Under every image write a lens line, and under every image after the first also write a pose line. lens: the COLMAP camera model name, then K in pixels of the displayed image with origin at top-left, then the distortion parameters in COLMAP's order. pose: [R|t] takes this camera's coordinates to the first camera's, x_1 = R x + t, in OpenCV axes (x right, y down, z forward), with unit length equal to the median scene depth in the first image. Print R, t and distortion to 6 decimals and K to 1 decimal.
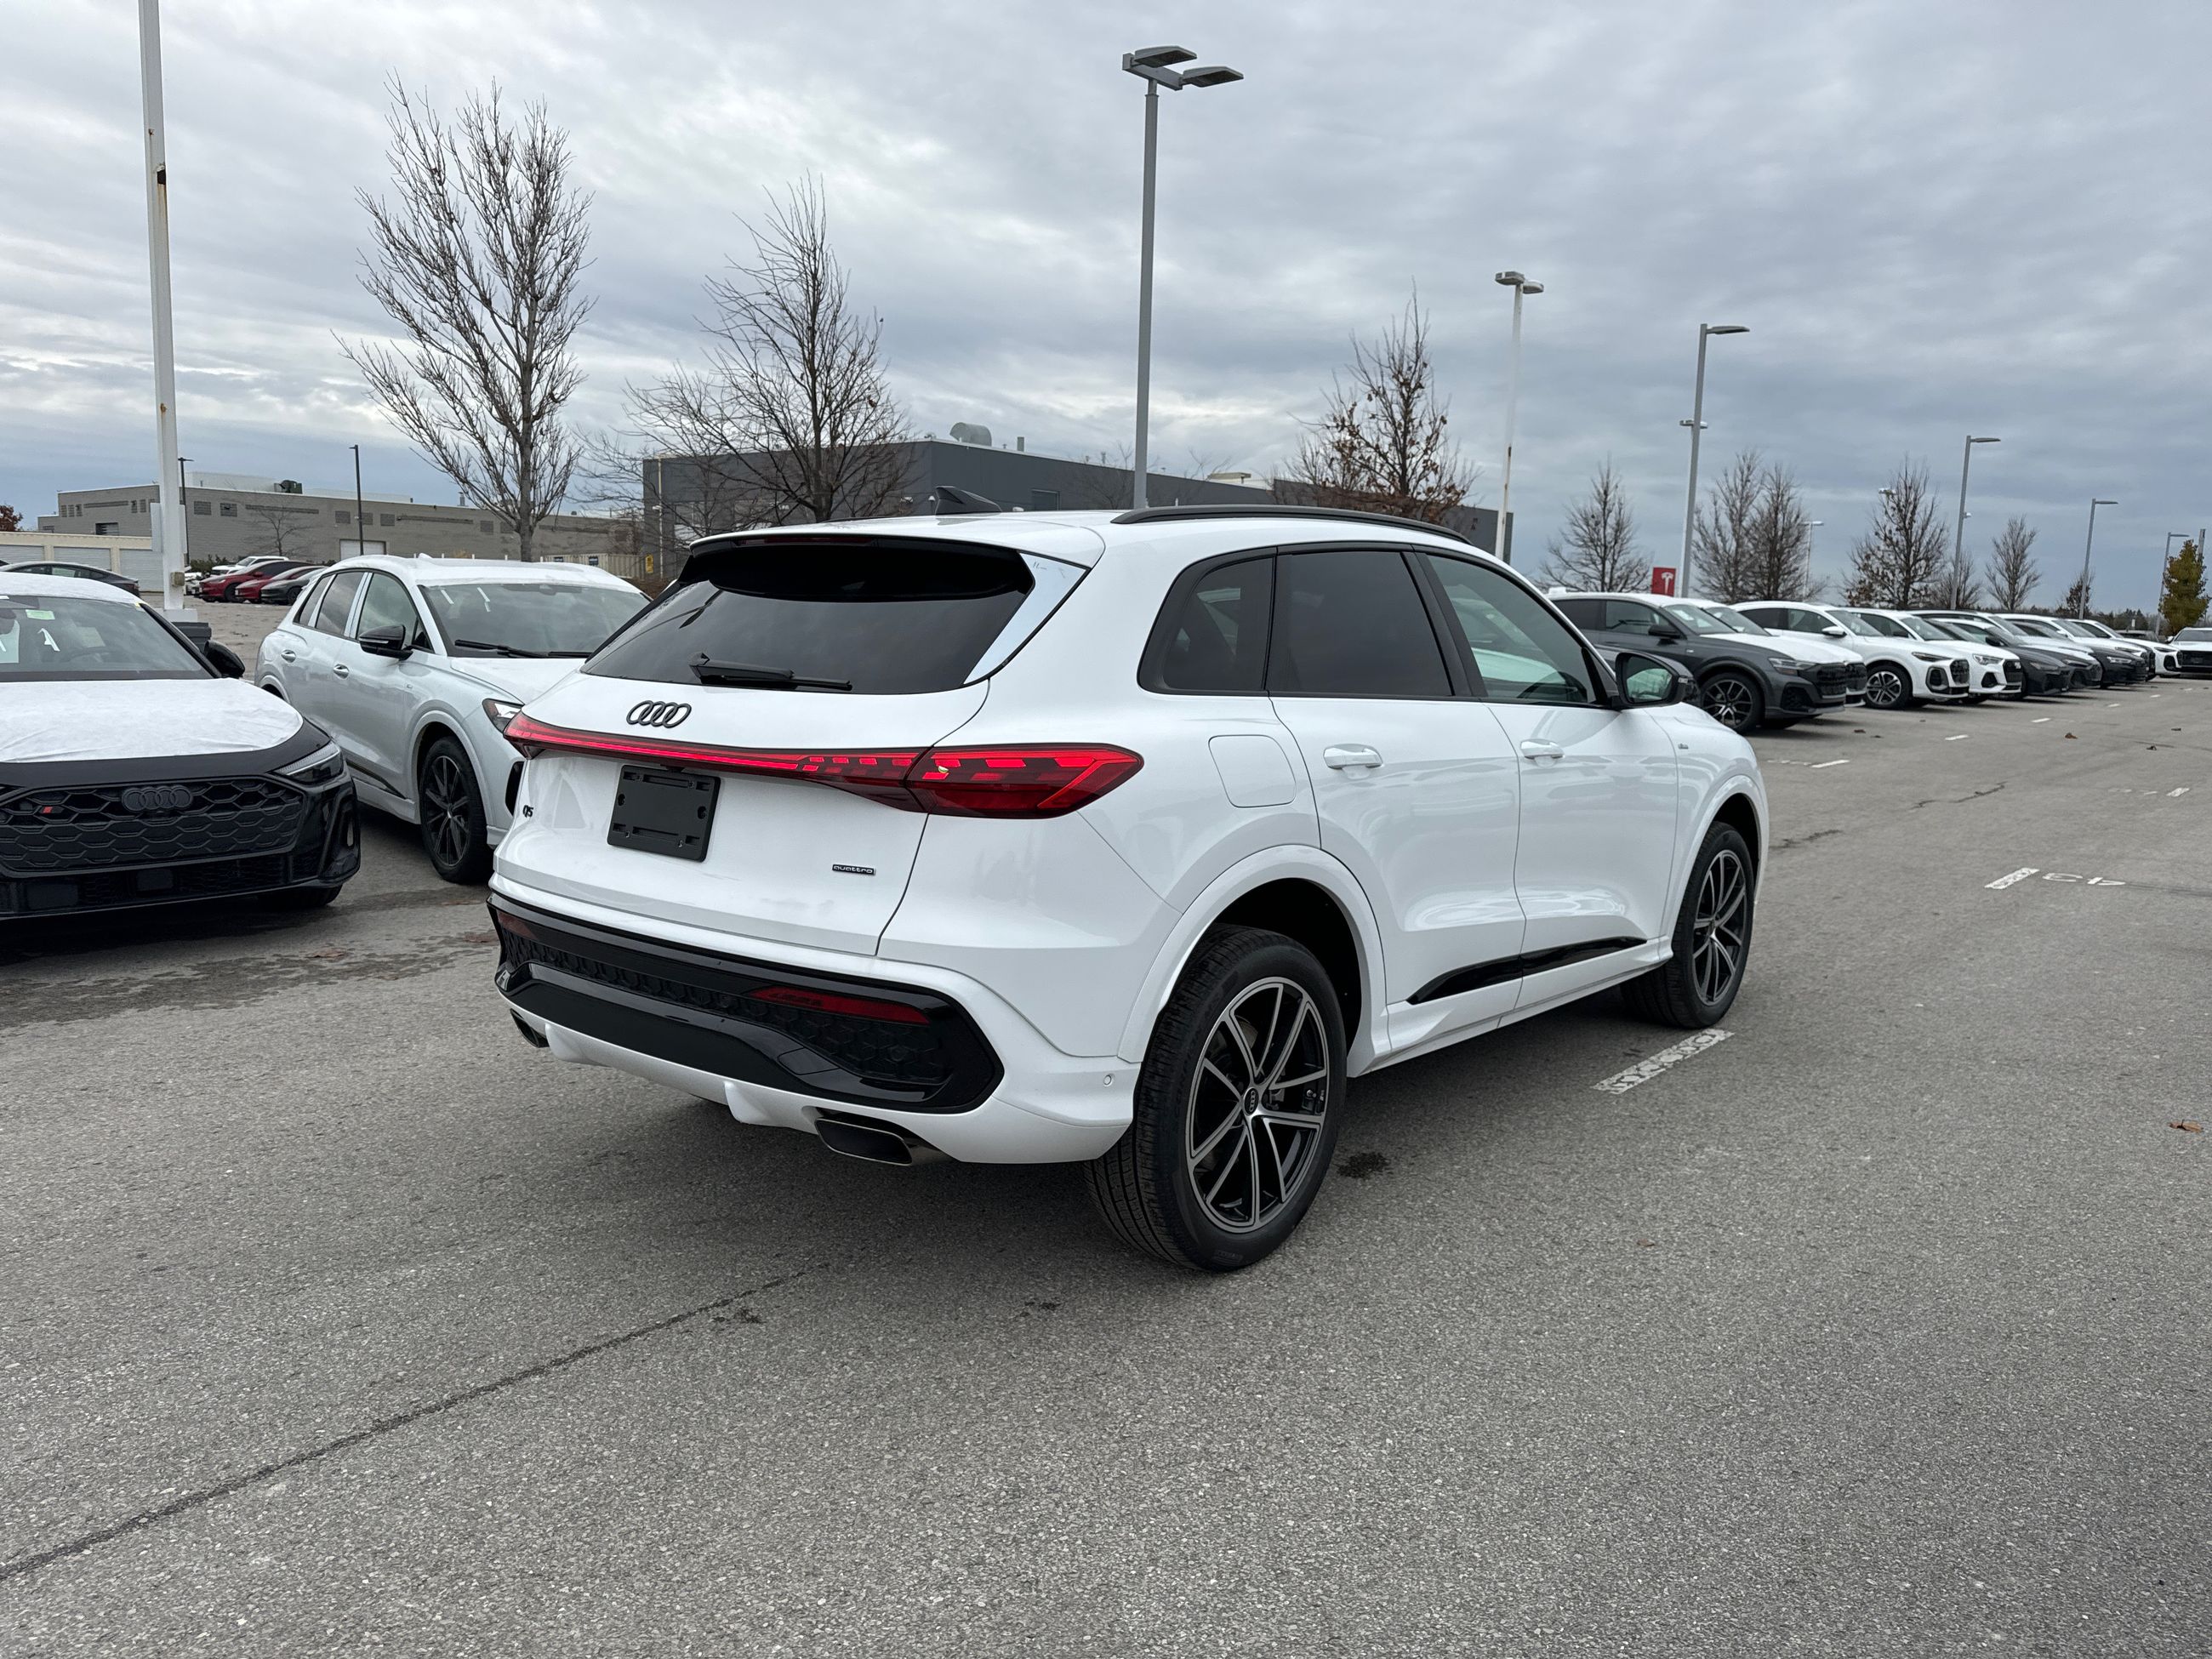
lens RADIAL K [[1554.6, 0, 1087.2], [0, 1554.6, 826.9], [0, 0, 1]] dist [0.053797, -0.065881]
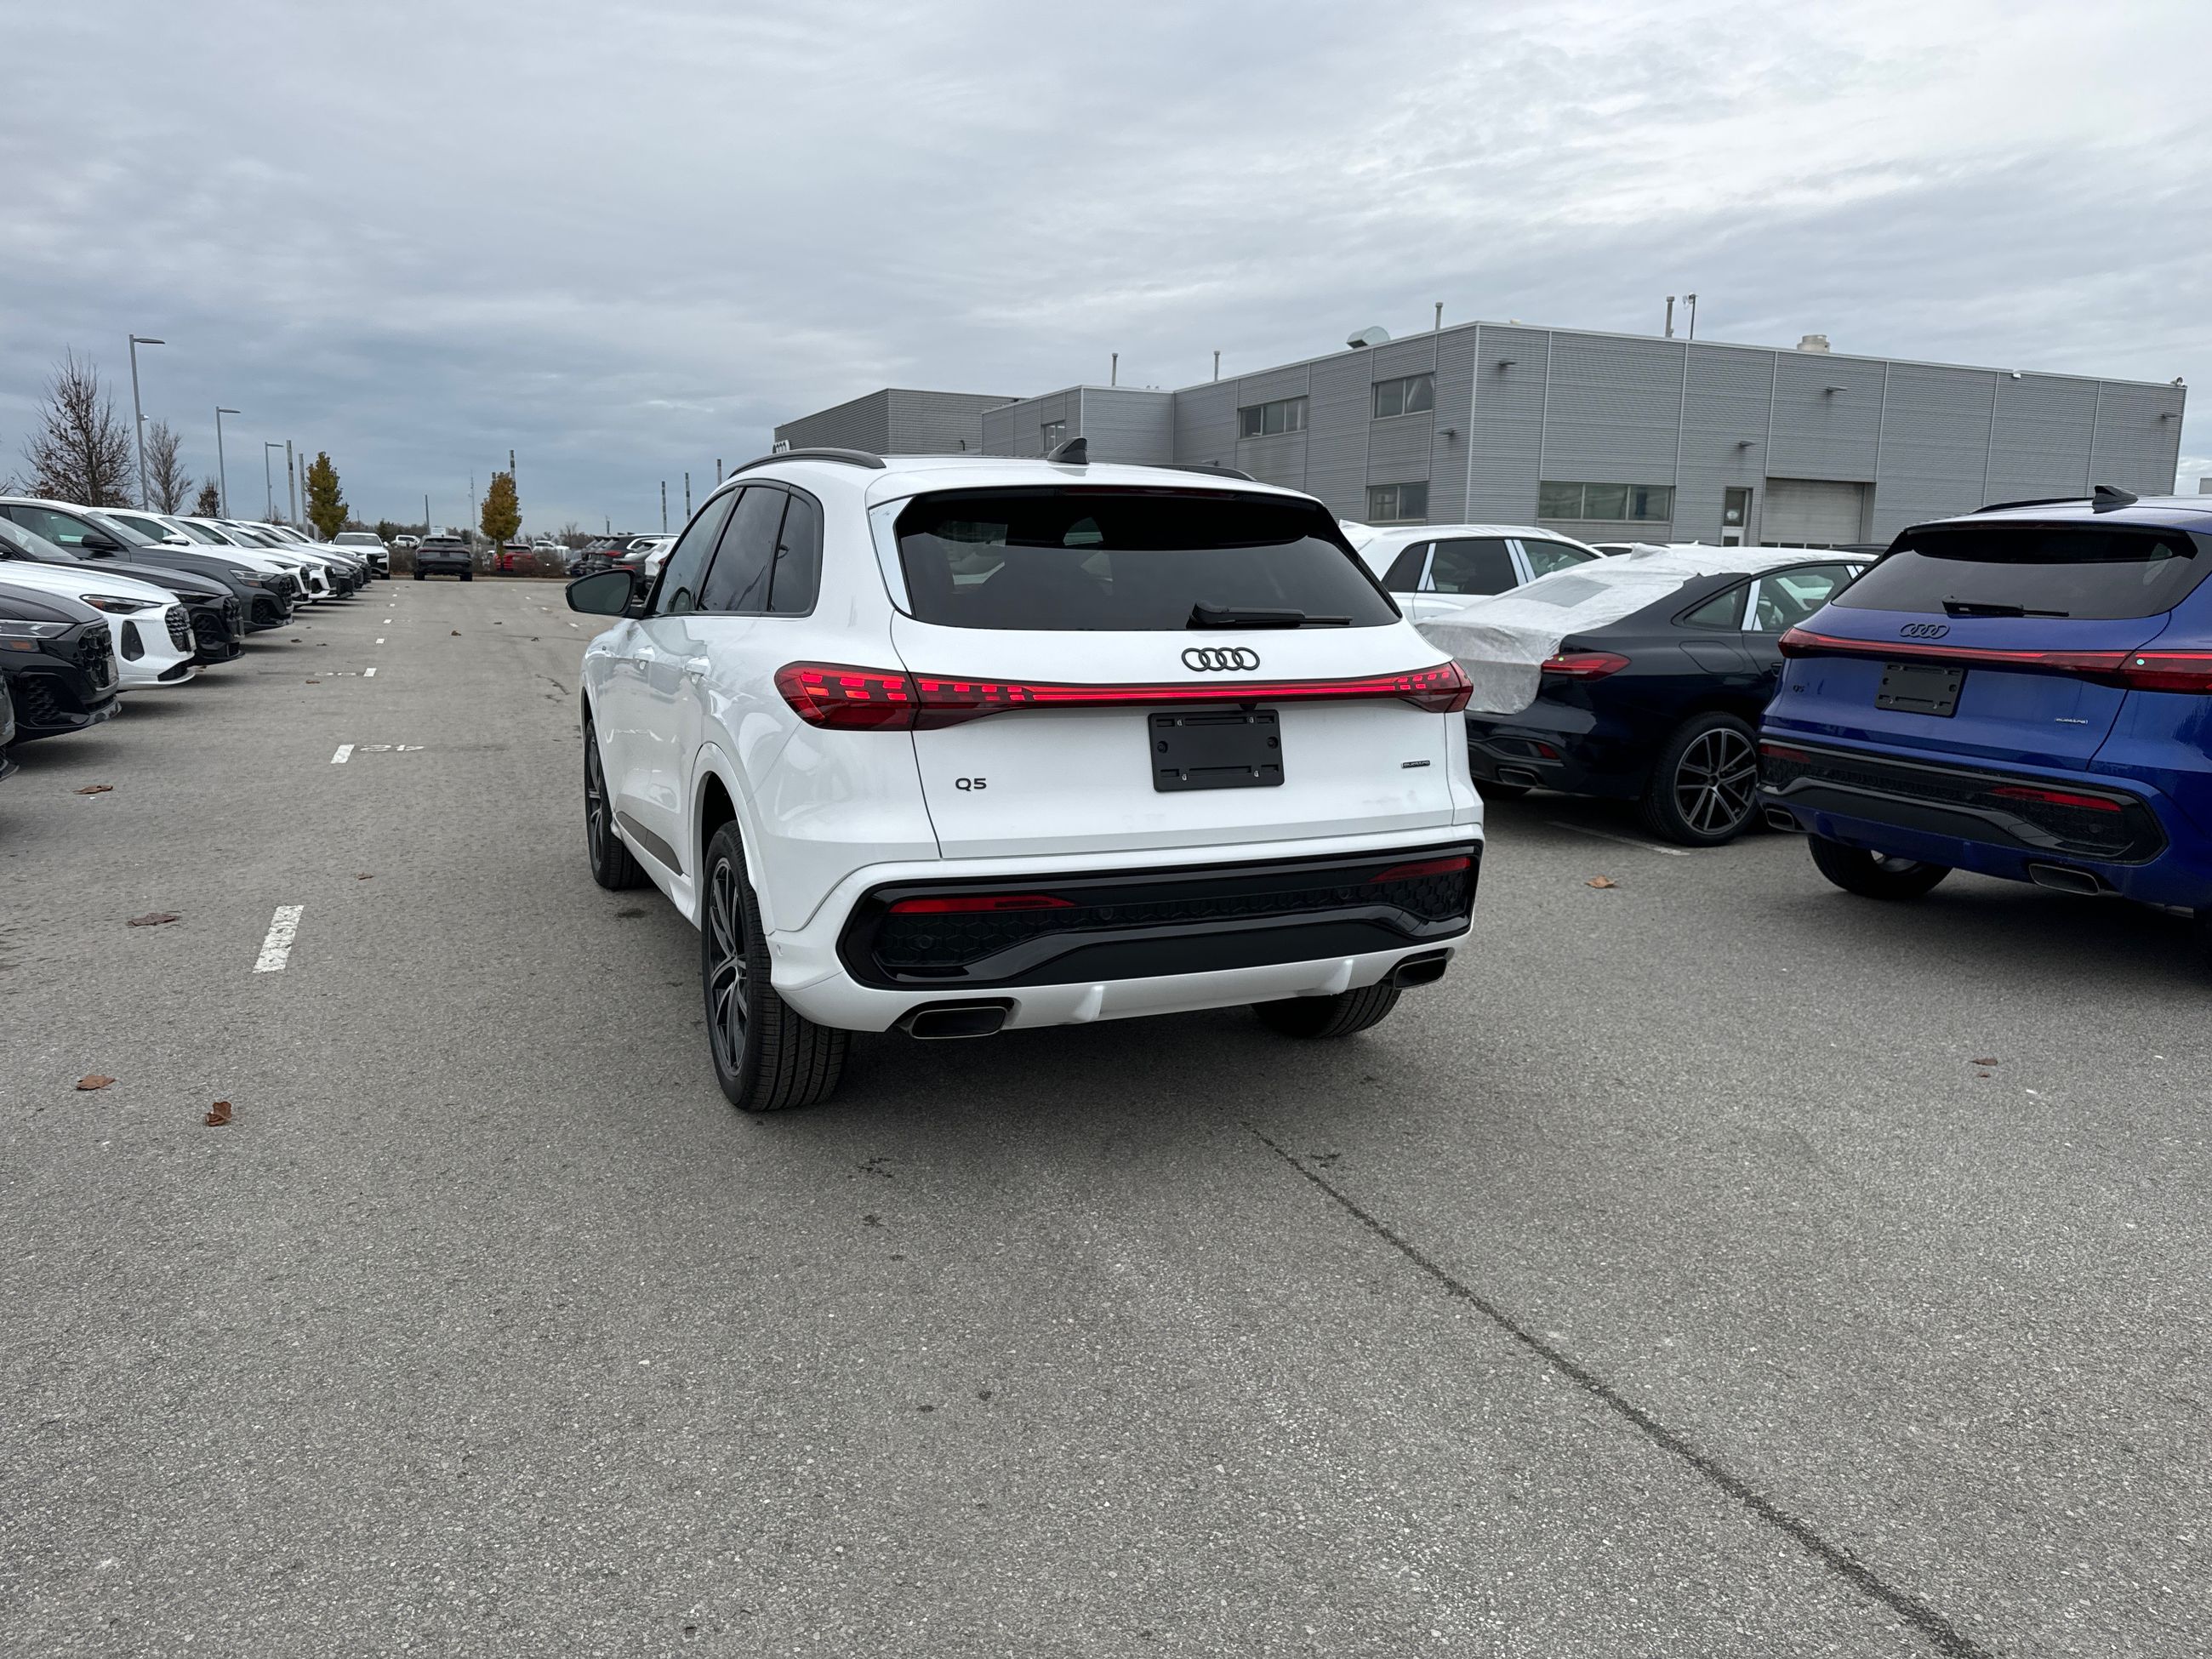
lens RADIAL K [[1554.6, 0, 1090.1], [0, 1554.6, 816.2], [0, 0, 1]] dist [0.053797, -0.065881]
pose [[0.443001, -0.161872, 0.881786, -0.827045], [0.113902, 0.985757, 0.123735, -0.070082], [-0.889256, 0.045622, 0.455129, 0.387578]]
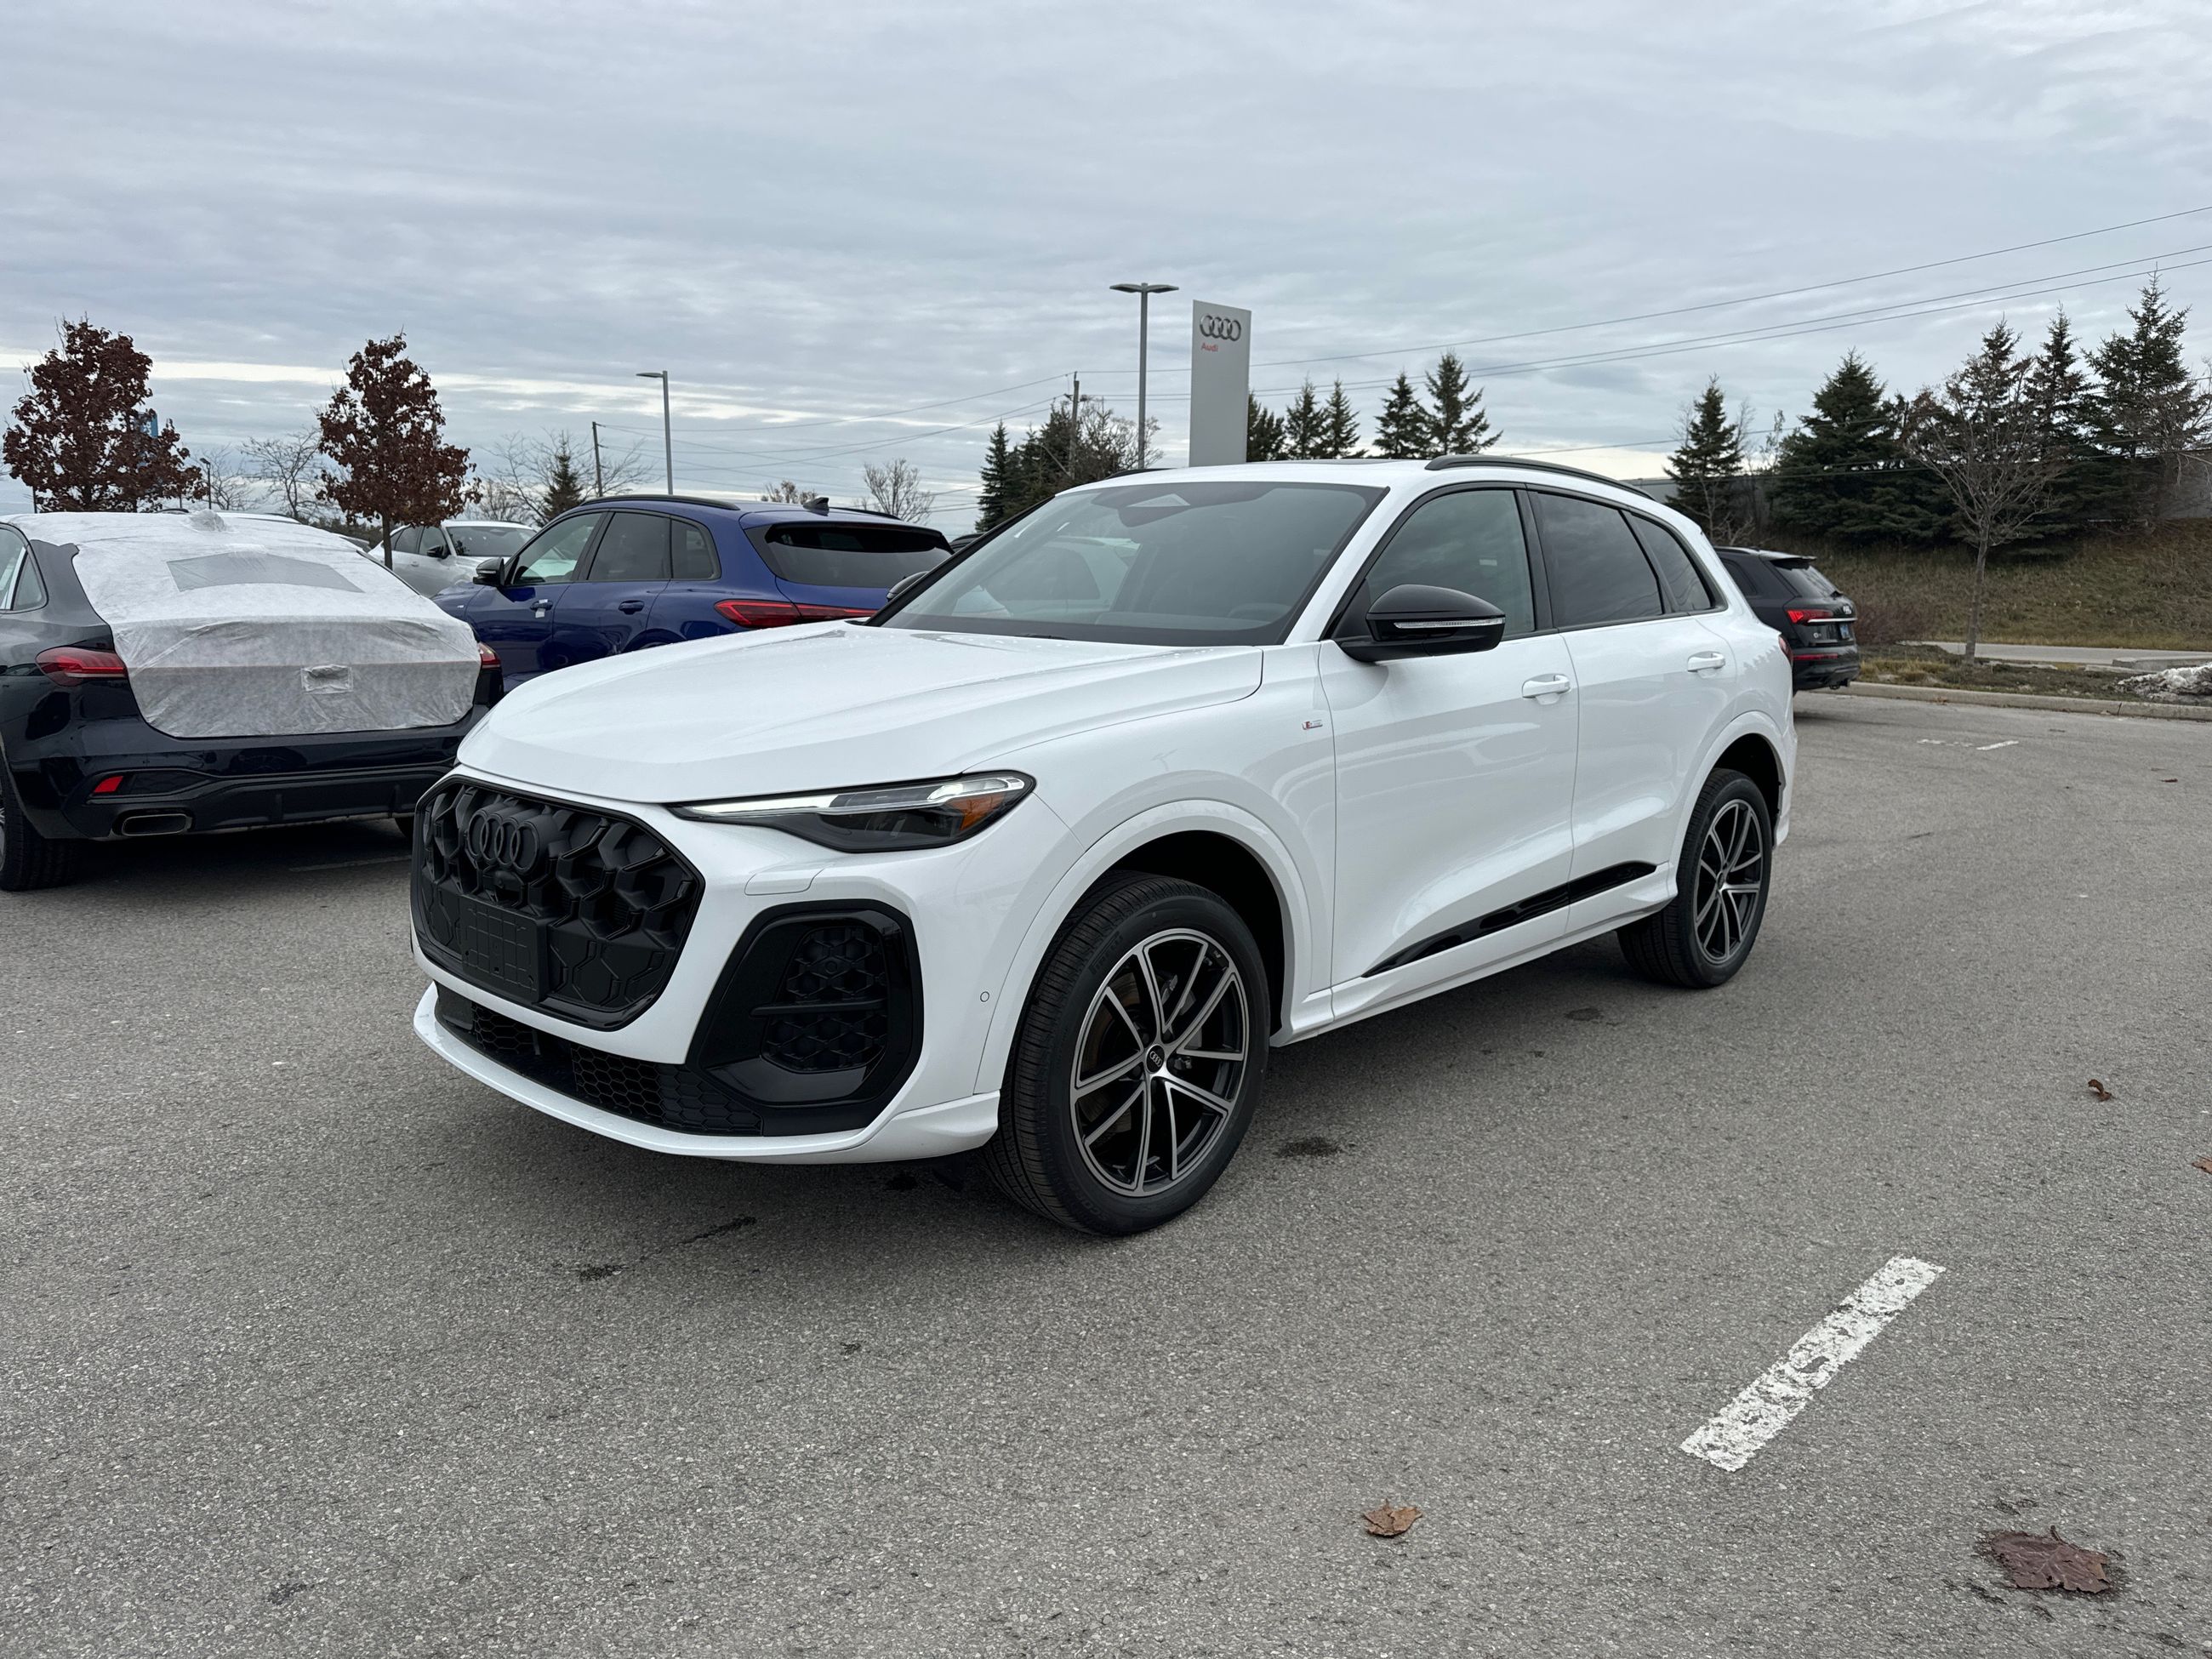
lens RADIAL K [[1554.6, 0, 1110.4], [0, 1554.6, 816.3], [0, 0, 1]] dist [0.053797, -0.065881]
pose [[-0.997578, -0.052613, 0.045488, 0.164018], [-0.037559, 0.957985, 0.284347, -0.246055], [-0.058537, 0.281950, -0.957642, 1.963386]]
